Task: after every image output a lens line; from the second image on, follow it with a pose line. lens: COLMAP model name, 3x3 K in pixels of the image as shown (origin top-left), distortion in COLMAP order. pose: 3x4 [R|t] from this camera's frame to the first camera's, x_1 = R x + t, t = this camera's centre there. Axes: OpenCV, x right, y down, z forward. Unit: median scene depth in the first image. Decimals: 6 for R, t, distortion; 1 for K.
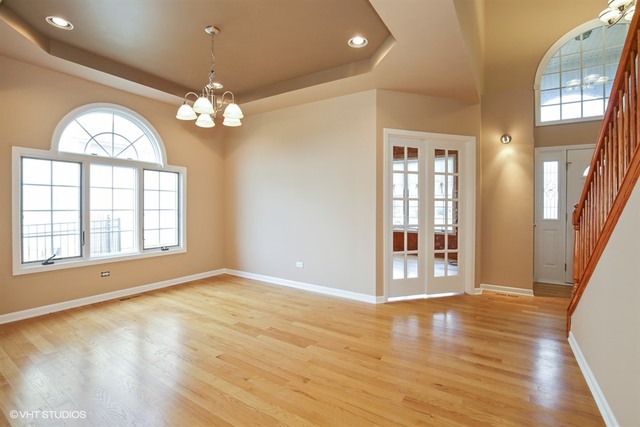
lens RADIAL K [[291.7, 0, 310.0], [0, 291.7, 211.3], [0, 0, 1]] dist [-0.002465, 0.000784]
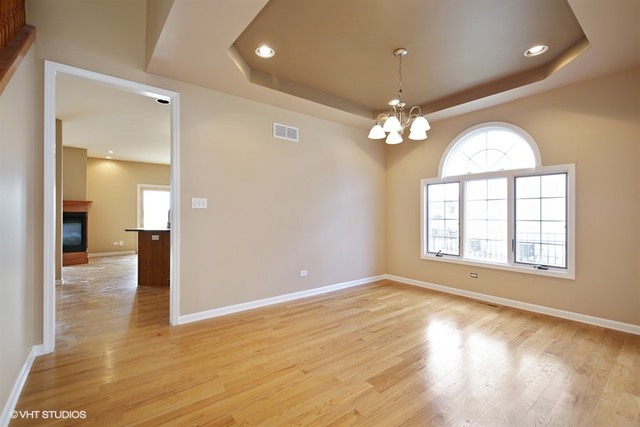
lens RADIAL K [[291.7, 0, 323.5], [0, 291.7, 213.4], [0, 0, 1]] dist [-0.002465, 0.000784]
pose [[-0.293113, -0.012424, -0.955997, 0.574000], [-0.023096, 0.999716, -0.005911, -0.007508], [0.955799, 0.020348, -0.293316, 0.771694]]
